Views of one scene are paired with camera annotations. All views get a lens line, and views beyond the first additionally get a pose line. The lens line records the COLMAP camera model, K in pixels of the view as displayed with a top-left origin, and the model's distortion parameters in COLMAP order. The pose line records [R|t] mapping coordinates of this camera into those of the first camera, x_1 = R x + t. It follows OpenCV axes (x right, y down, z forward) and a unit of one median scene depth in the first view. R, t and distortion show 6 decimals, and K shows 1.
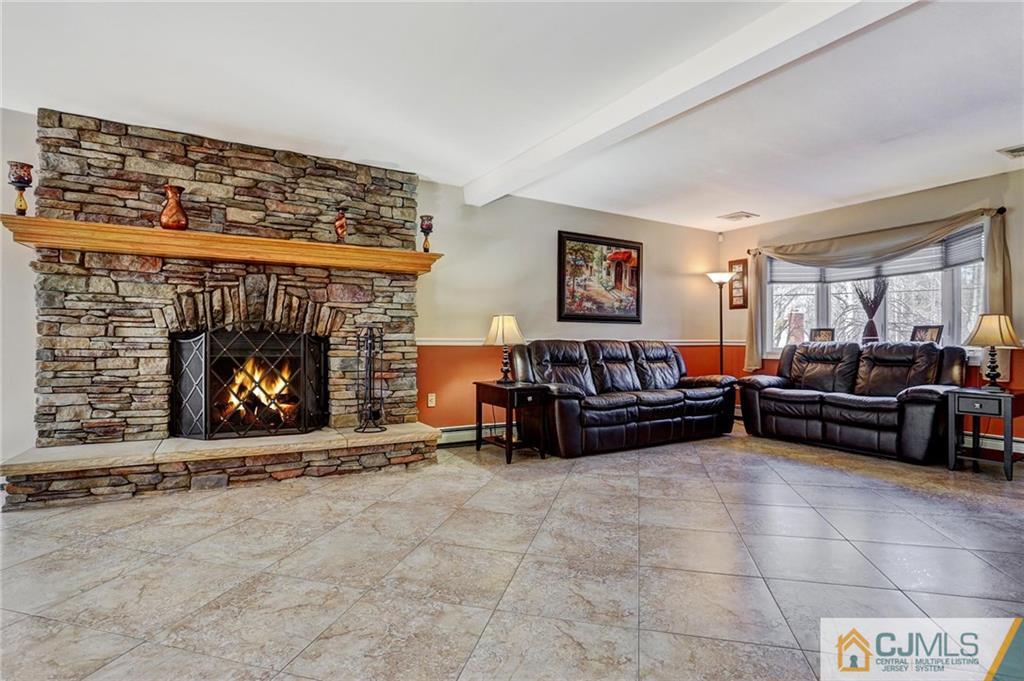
lens RADIAL K [[510.8, 0, 507.6], [0, 510.8, 332.9], [0, 0, 1]] dist [-0.048191, 0.010061]
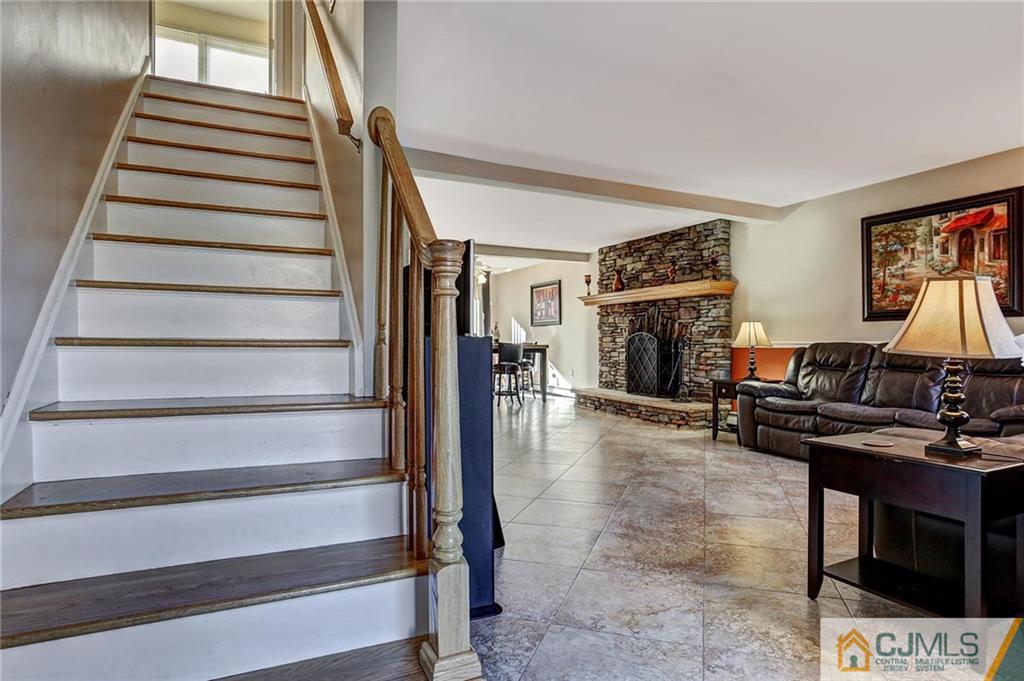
lens RADIAL K [[582.4, 0, 515.1], [0, 582.4, 344.7], [0, 0, 1]] dist [-0.050206, 0.010661]
pose [[-0.093034, -0.003217, -0.995658, 1.368371], [0.009791, 0.999943, -0.004146, 0.018823], [0.995615, -0.010135, -0.092997, 0.595801]]
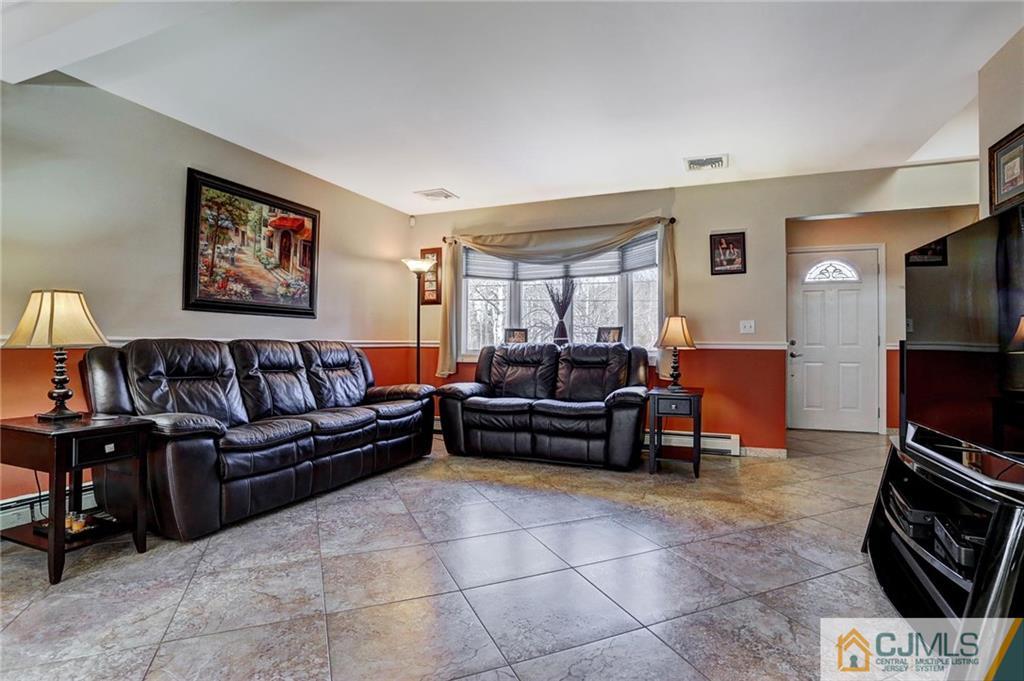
lens RADIAL K [[510.8, 0, 512.0], [0, 510.8, 333.0], [0, 0, 1]] dist [-0.048191, 0.010061]
pose [[0.799797, 0.012952, 0.600131, 0.061949], [-0.010141, 0.999916, -0.008065, 0.008555], [-0.600185, 0.000365, 0.799861, 0.309875]]
